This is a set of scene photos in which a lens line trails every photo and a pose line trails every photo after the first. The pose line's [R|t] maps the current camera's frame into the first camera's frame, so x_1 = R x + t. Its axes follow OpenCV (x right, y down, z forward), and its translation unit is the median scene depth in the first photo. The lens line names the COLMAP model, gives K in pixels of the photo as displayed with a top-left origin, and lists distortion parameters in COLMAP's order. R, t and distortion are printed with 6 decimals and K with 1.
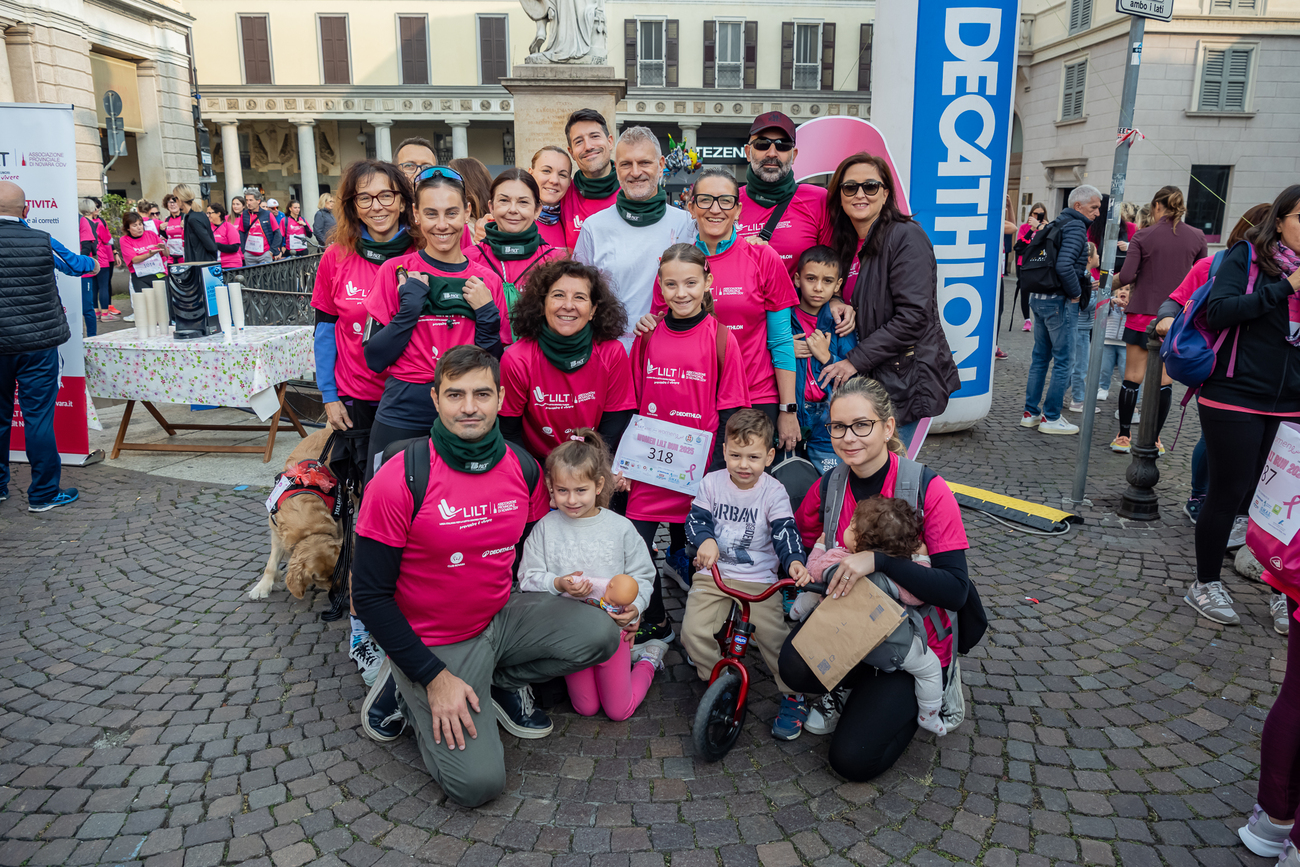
lens RADIAL K [[891.8, 0, 658.2], [0, 891.8, 420.6], [0, 0, 1]] dist [-0.038145, 0.011133]
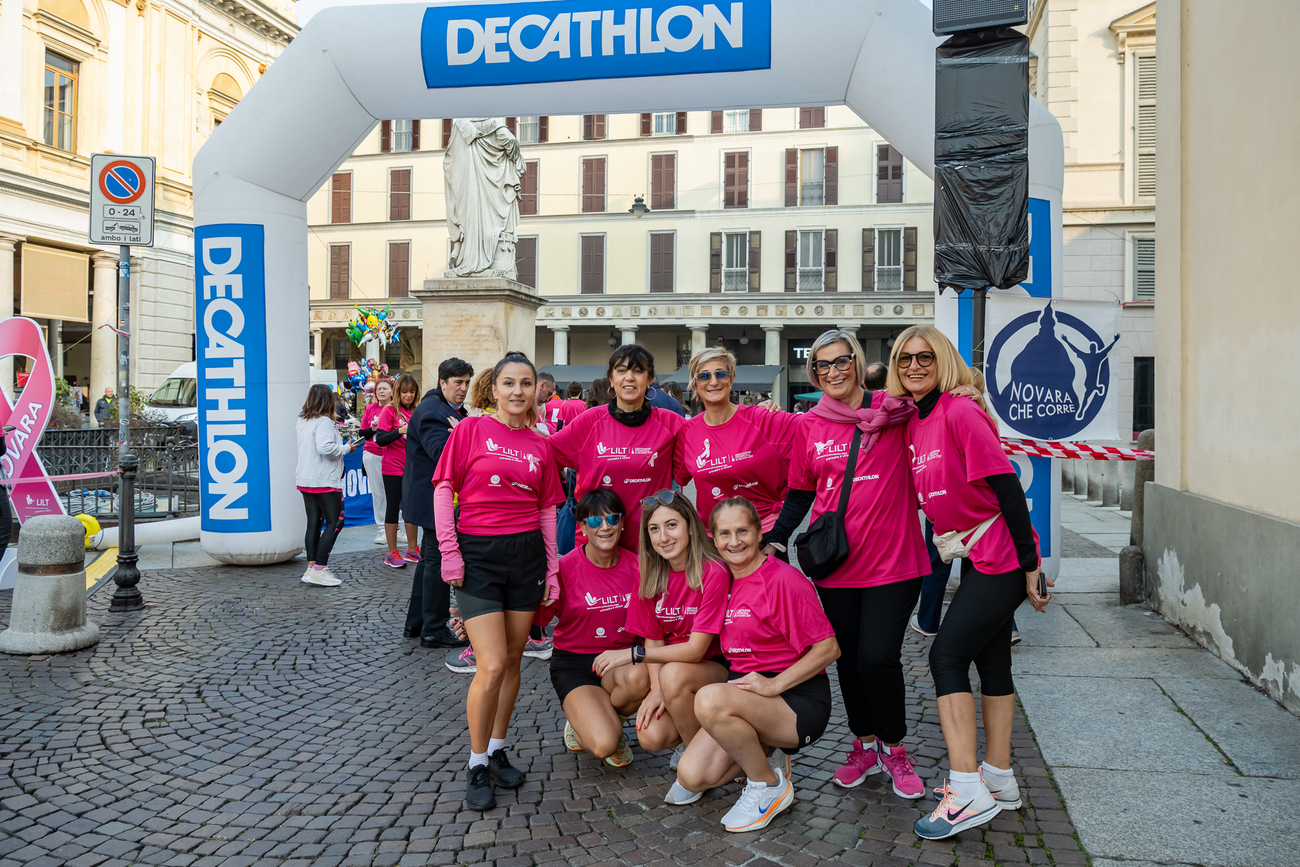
lens RADIAL K [[925.8, 0, 658.6], [0, 925.8, 425.2], [0, 0, 1]] dist [-0.038513, -0.001474]
pose [[0.961884, 0.014119, -0.273094, 0.208138], [-0.073073, 0.975621, -0.206938, 0.008326], [0.263515, 0.219006, 0.939466, -0.012338]]
